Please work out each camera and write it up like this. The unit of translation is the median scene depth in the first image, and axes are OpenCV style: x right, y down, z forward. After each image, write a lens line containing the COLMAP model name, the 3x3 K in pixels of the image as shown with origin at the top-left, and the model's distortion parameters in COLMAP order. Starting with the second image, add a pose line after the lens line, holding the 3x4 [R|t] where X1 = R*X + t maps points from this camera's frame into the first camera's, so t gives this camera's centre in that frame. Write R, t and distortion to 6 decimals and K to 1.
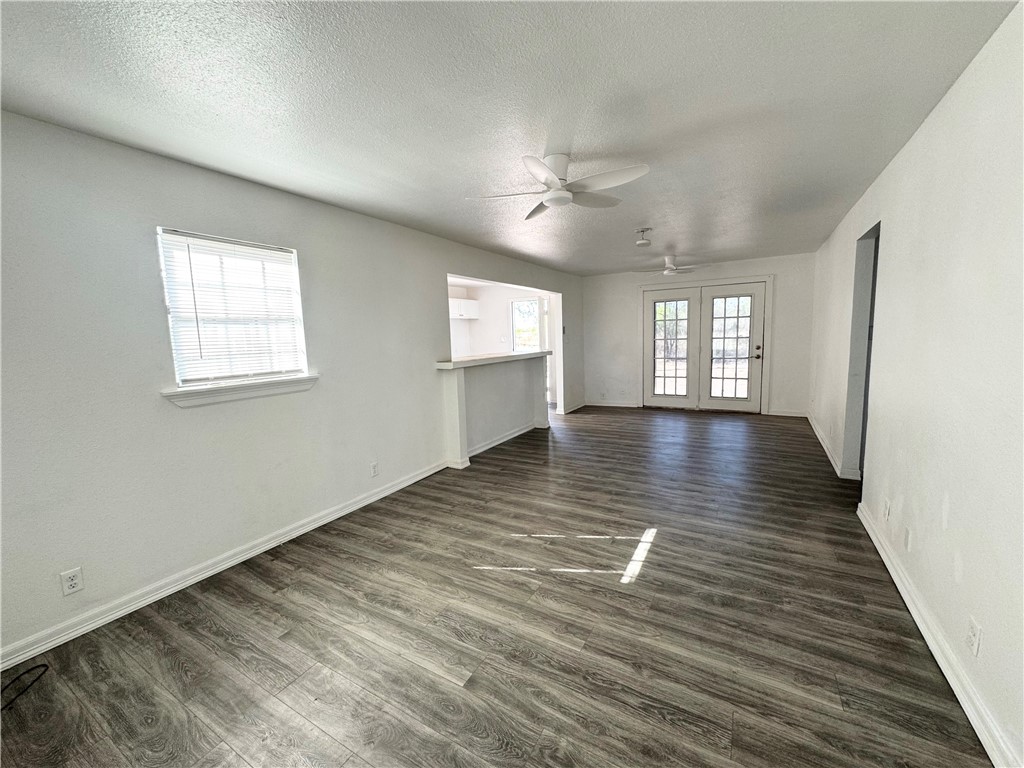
lens RADIAL K [[411.5, 0, 512.0], [0, 411.5, 384.0], [0, 0, 1]] dist [-0.001728, -0.000512]
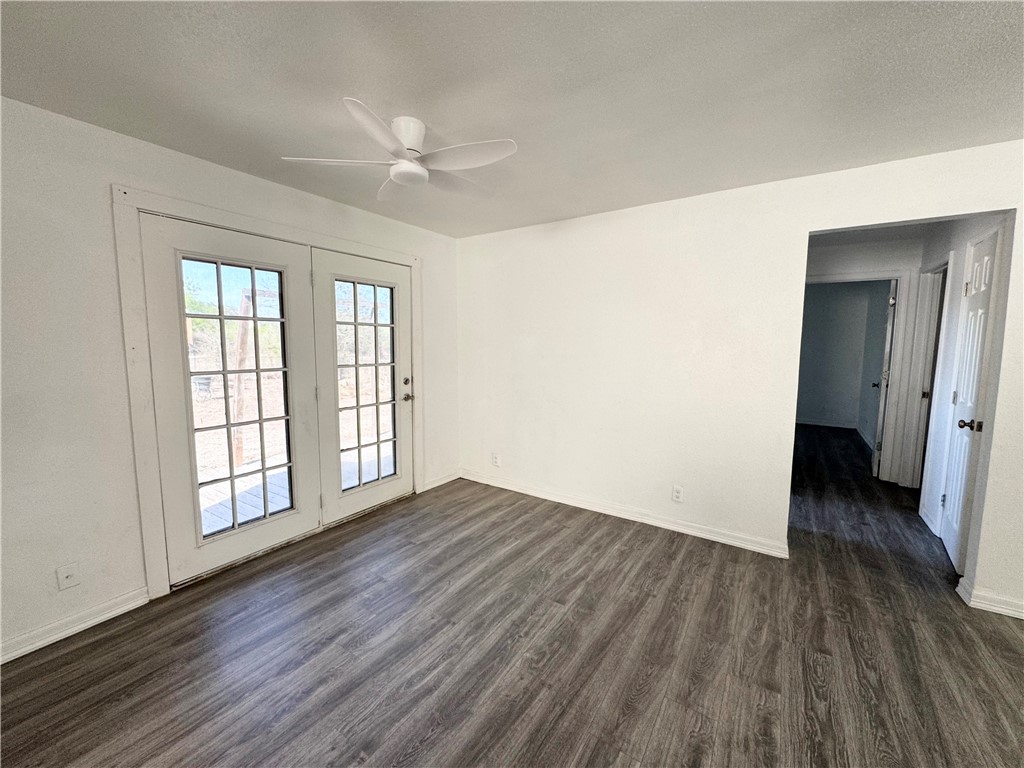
lens RADIAL K [[411.5, 0, 512.0], [0, 411.5, 384.0], [0, 0, 1]] dist [-0.001728, -0.000512]
pose [[0.054416, -0.064746, 0.996417, 0.042268], [0.112880, 0.991897, 0.058288, -0.096782], [-0.992117, 0.109304, 0.061284, 0.784964]]
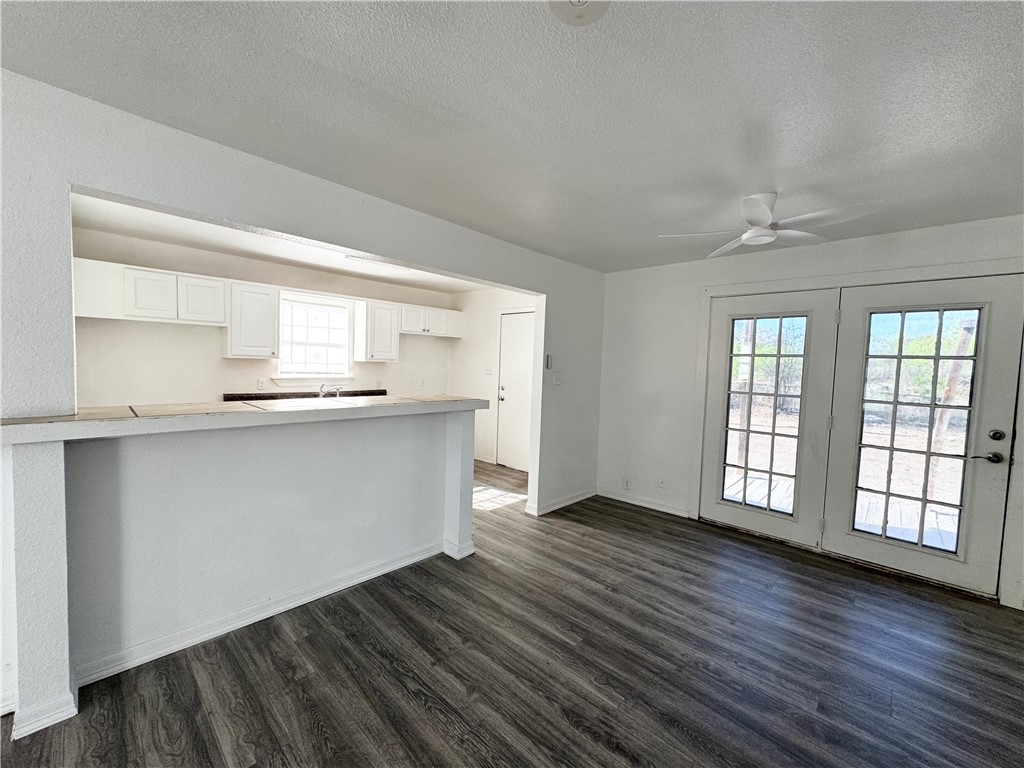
lens RADIAL K [[411.5, 0, 512.0], [0, 411.5, 384.0], [0, 0, 1]] dist [-0.001728, -0.000512]
pose [[0.971541, 0.077853, -0.223713, 0.214650], [-0.093203, 0.993905, -0.058881, -0.067601], [0.217765, 0.078056, 0.972875, 0.481655]]
